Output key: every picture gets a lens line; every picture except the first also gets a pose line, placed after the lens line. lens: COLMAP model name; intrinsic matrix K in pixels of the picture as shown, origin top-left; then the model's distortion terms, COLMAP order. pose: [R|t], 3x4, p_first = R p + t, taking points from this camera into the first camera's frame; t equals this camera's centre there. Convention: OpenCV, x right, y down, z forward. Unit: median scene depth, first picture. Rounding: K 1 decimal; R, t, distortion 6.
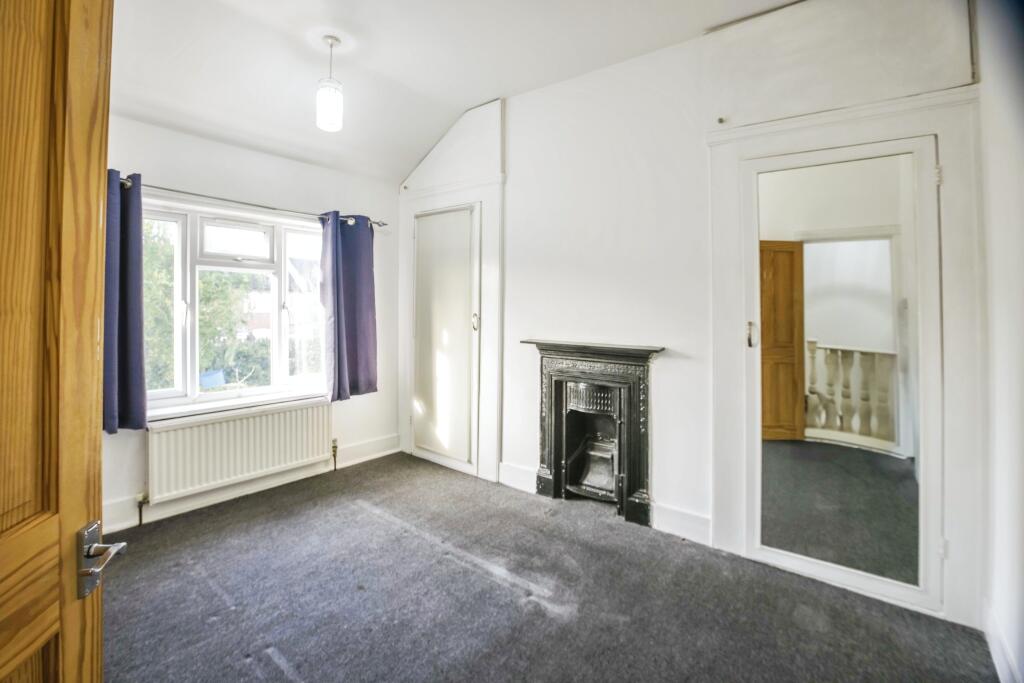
lens RADIAL K [[452.8, 0, 513.2], [0, 452.8, 297.7], [0, 0, 1]] dist [-0.049967, 0.021754]
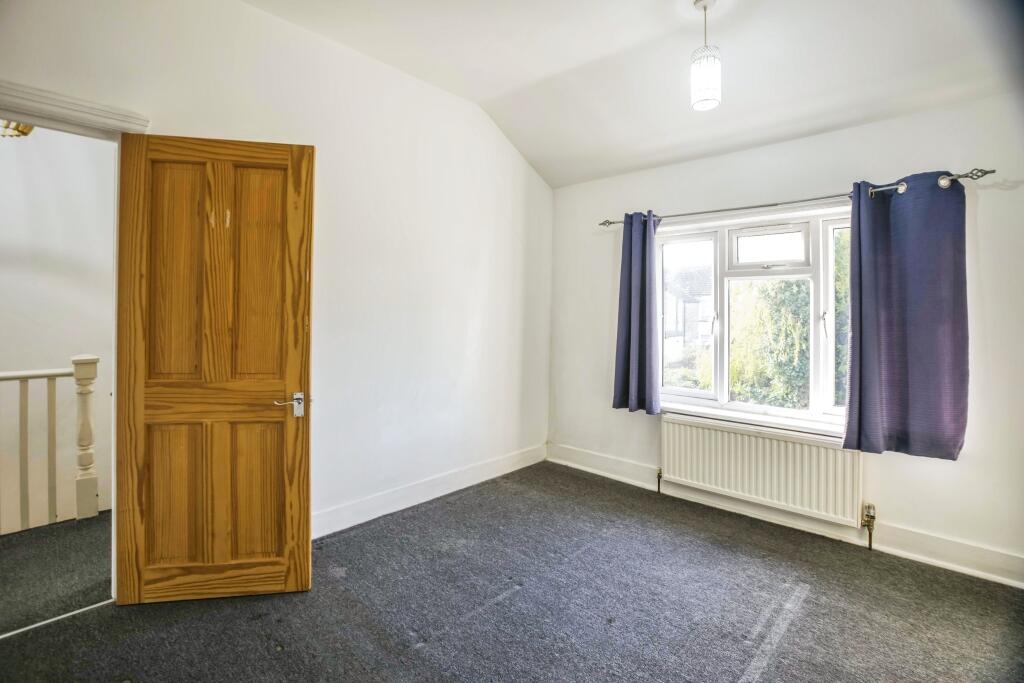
lens RADIAL K [[467.3, 0, 513.4], [0, 467.3, 314.6], [0, 0, 1]] dist [-0.064998, 0.023832]
pose [[-0.052899, -0.010210, -0.998548, 0.413527], [0.012388, 0.999864, -0.010880, 0.020951], [0.998523, -0.012946, -0.052766, 0.581487]]
